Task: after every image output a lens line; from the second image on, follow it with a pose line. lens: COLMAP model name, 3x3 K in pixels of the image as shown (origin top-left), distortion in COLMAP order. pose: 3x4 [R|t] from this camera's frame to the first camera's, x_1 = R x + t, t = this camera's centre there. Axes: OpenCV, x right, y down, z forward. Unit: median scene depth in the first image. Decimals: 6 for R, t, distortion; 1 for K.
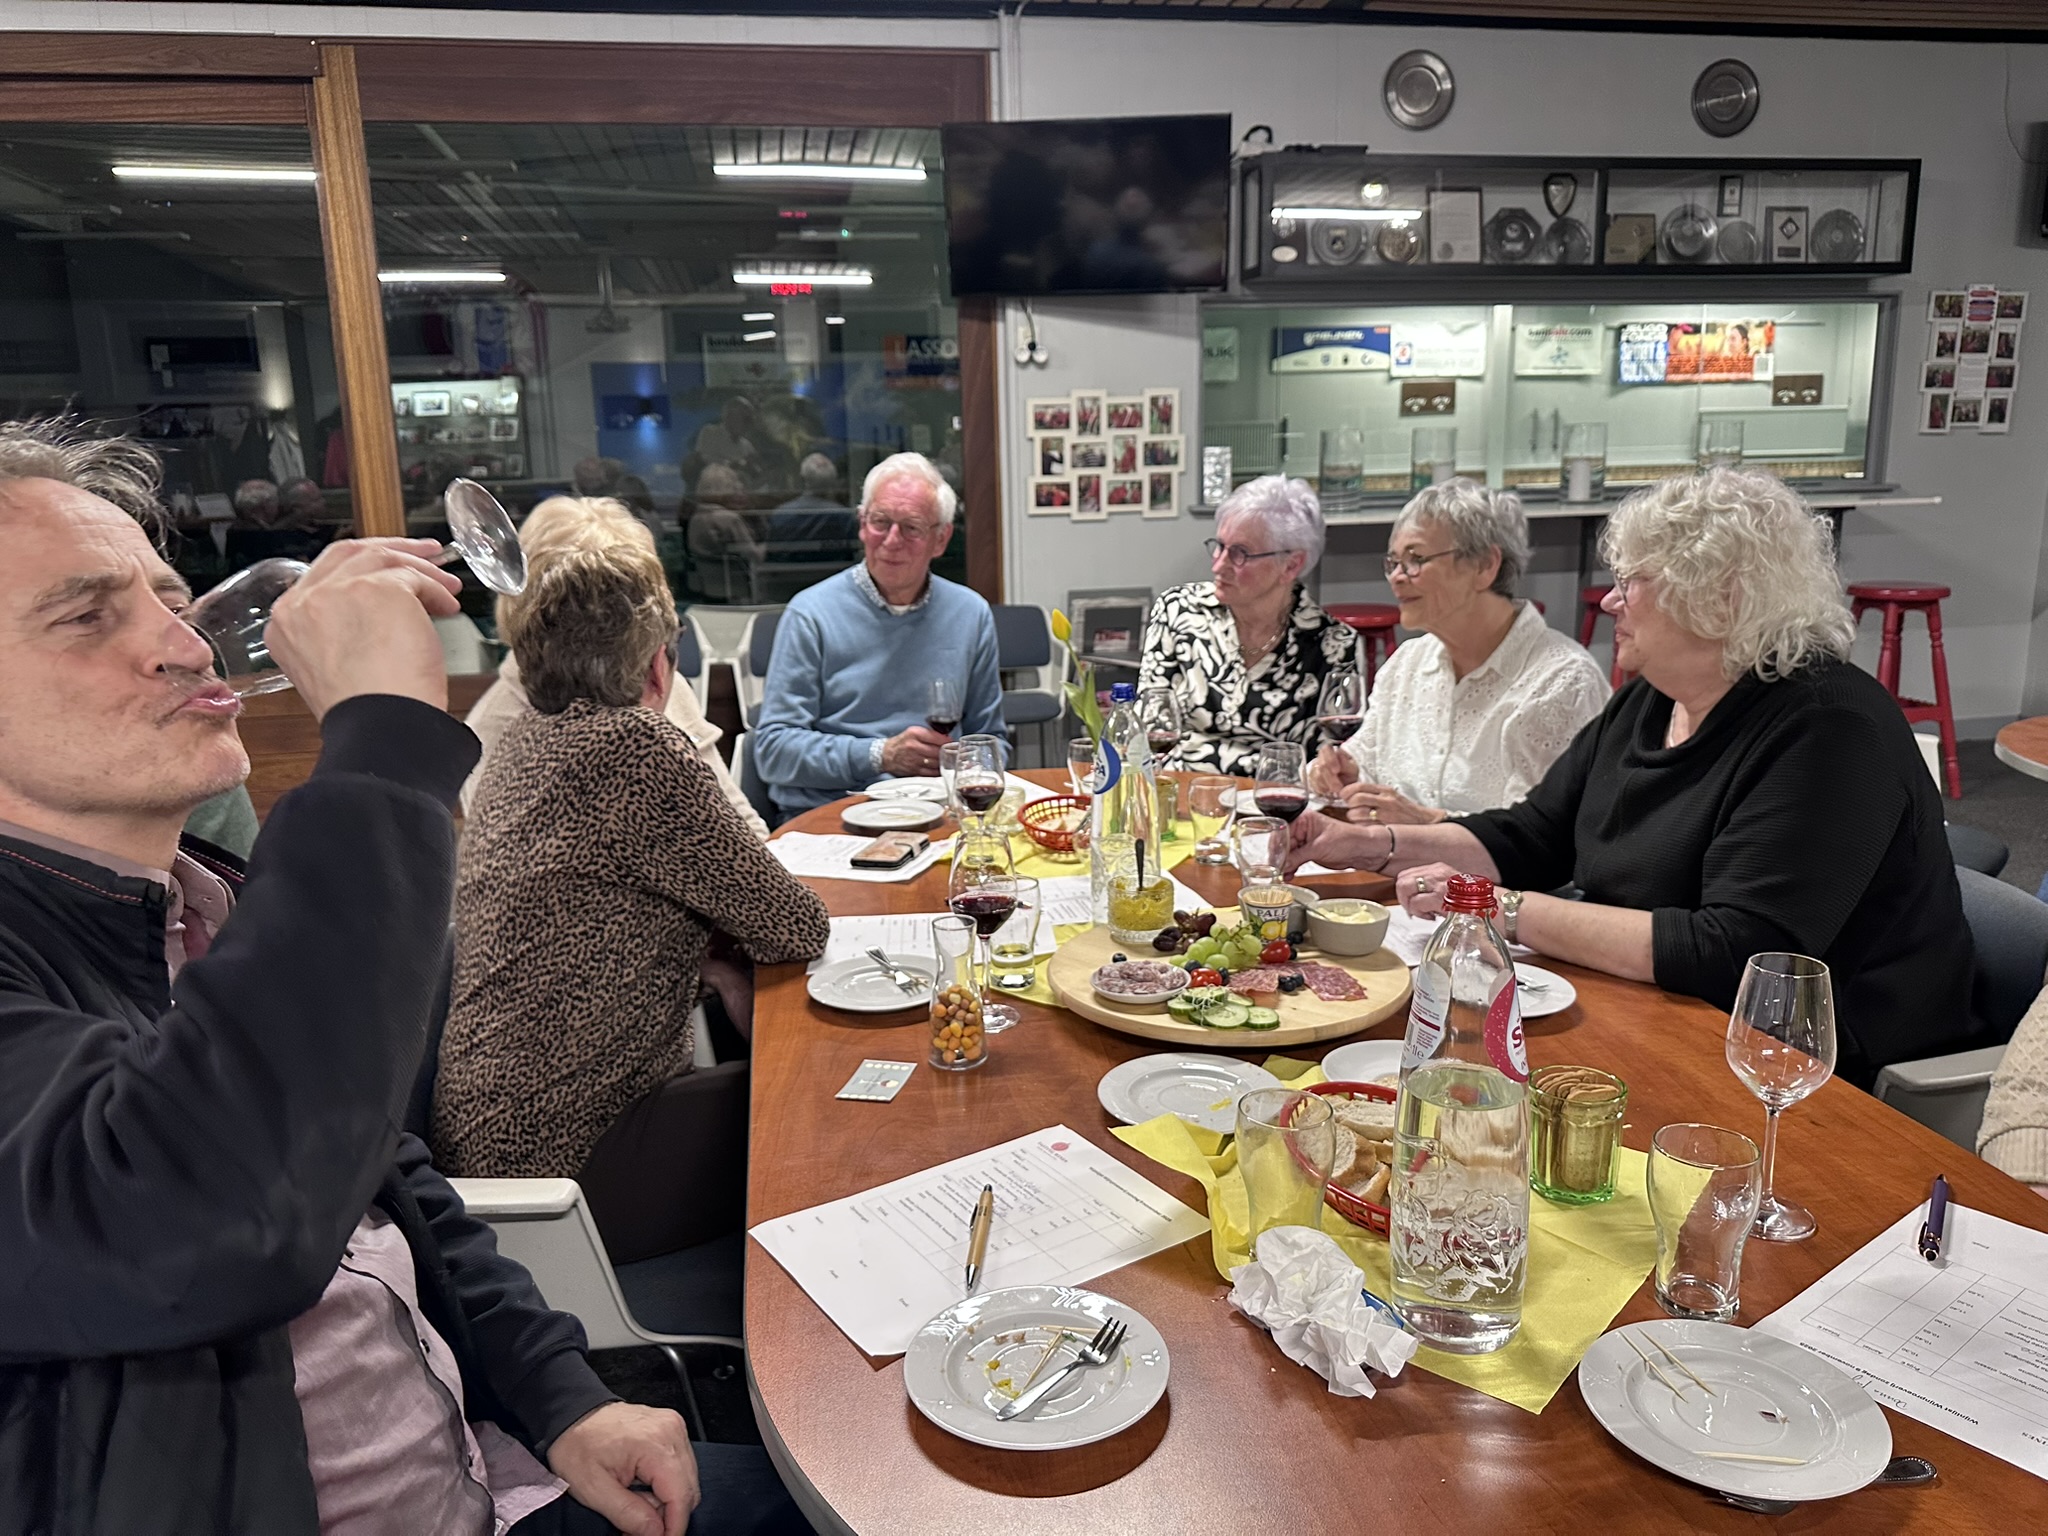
lens RADIAL K [[1429.6, 0, 1024.0], [0, 1429.6, 768.0], [0, 0, 1]] dist [0.039269, -0.049623]
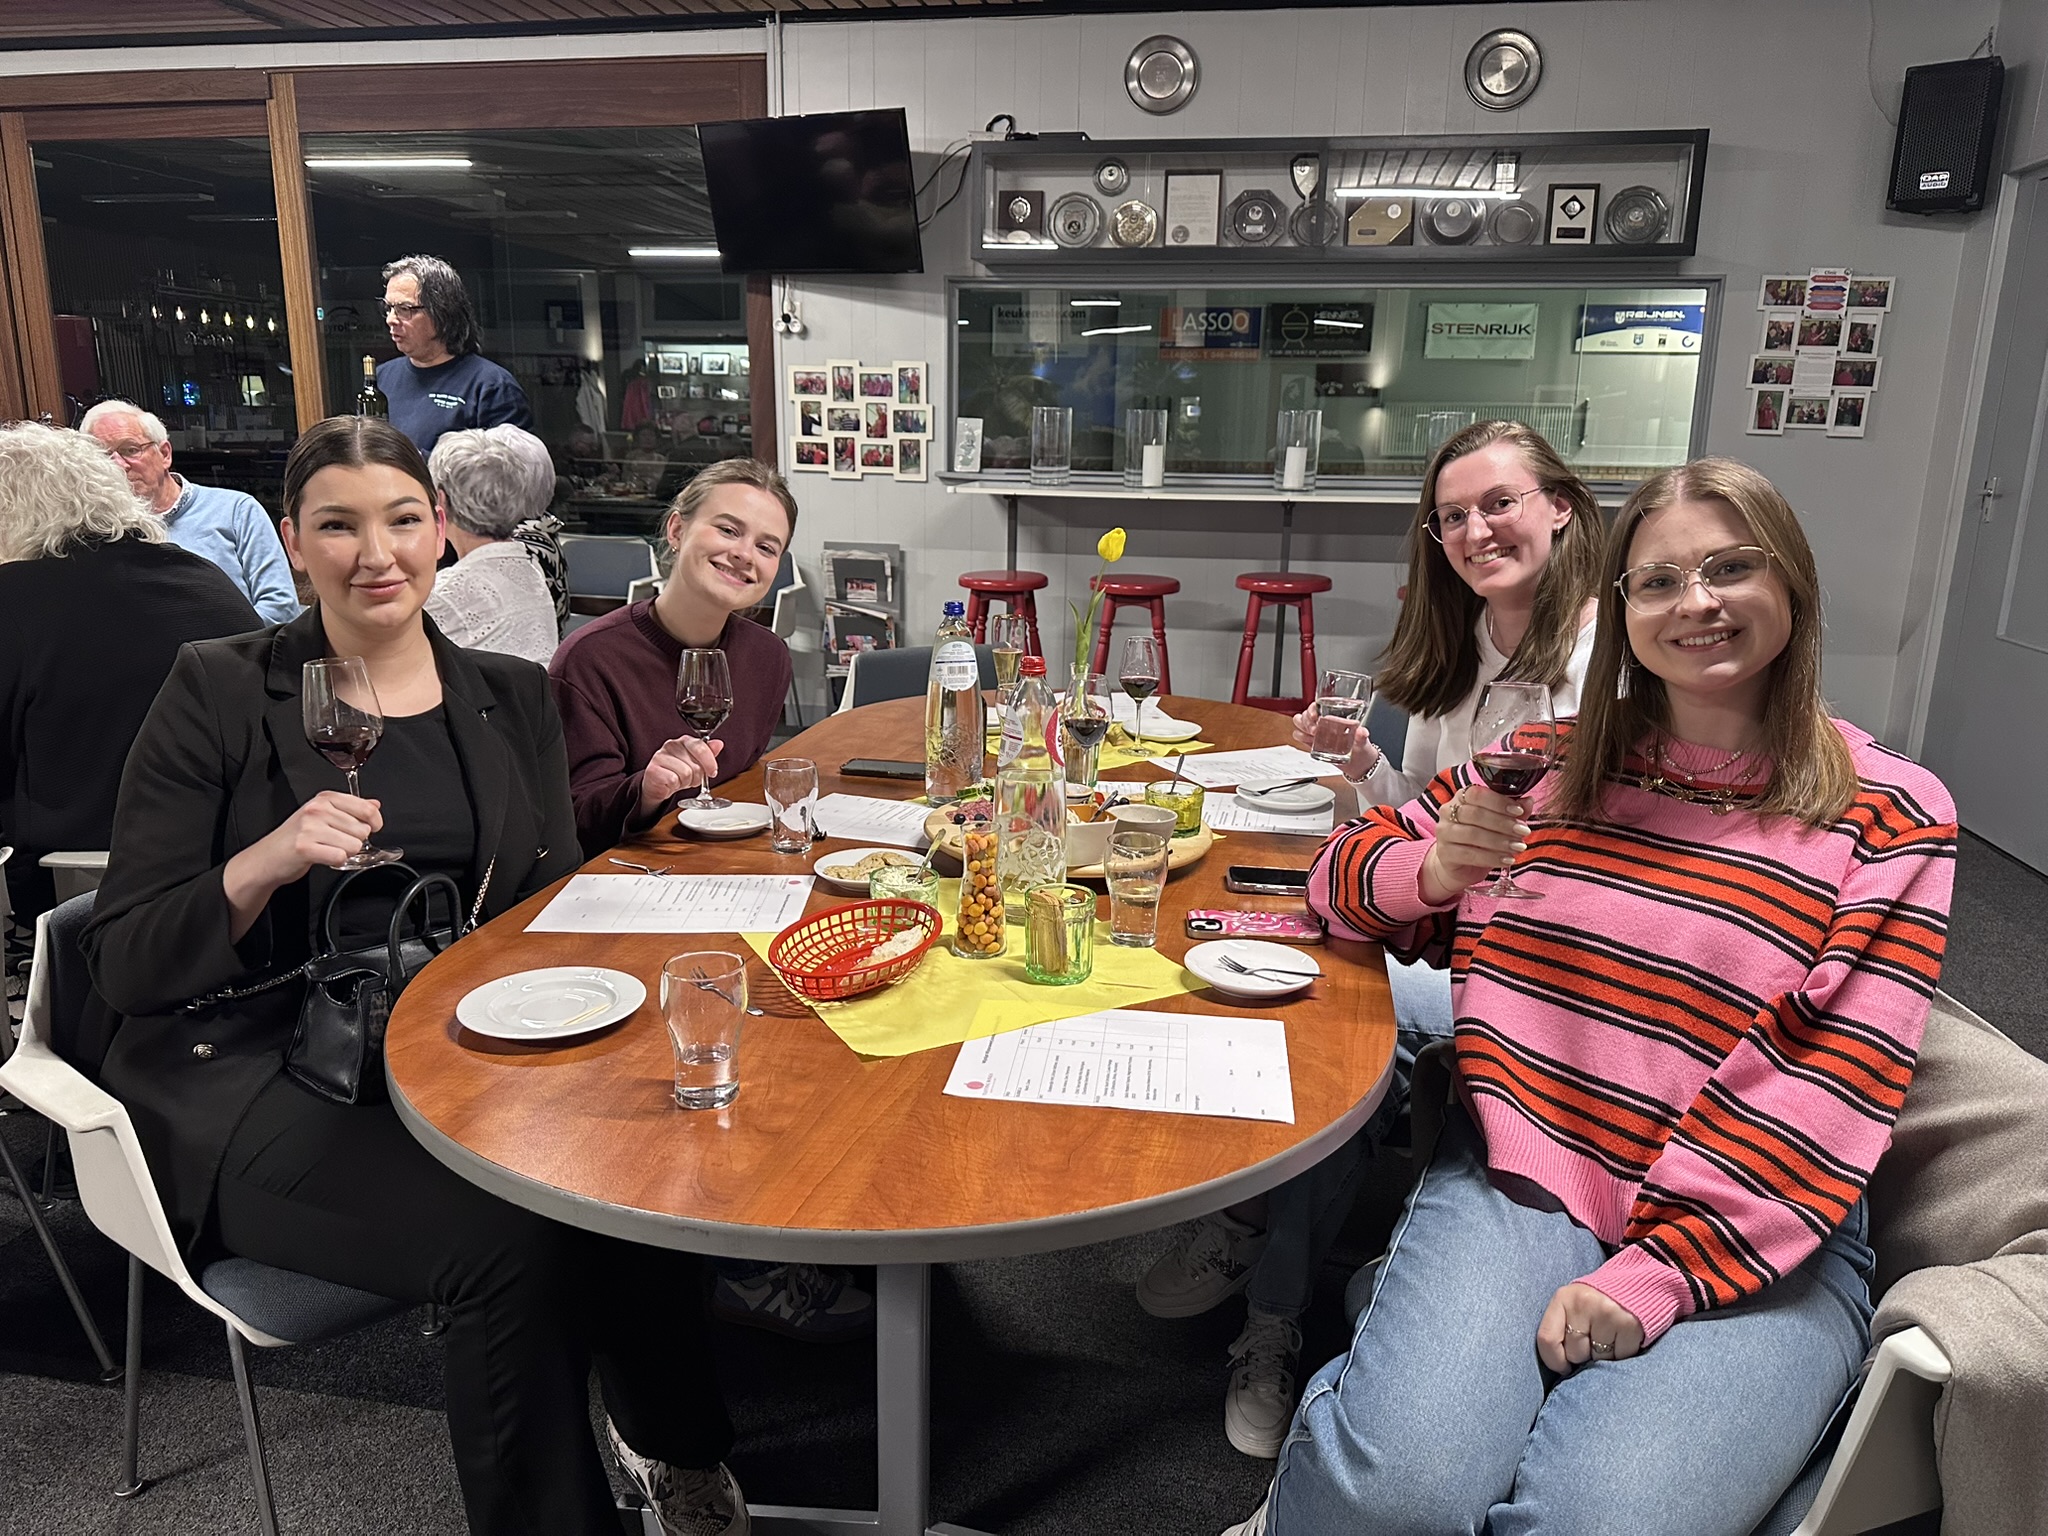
lens RADIAL K [[1429.6, 0, 1024.0], [0, 1429.6, 768.0], [0, 0, 1]] dist [0.039269, -0.049623]
pose [[0.939956, 0.117625, -0.320385, 0.549914], [-0.111725, 0.993057, 0.036806, -0.007523], [0.322490, 0.001199, 0.946572, -0.000683]]
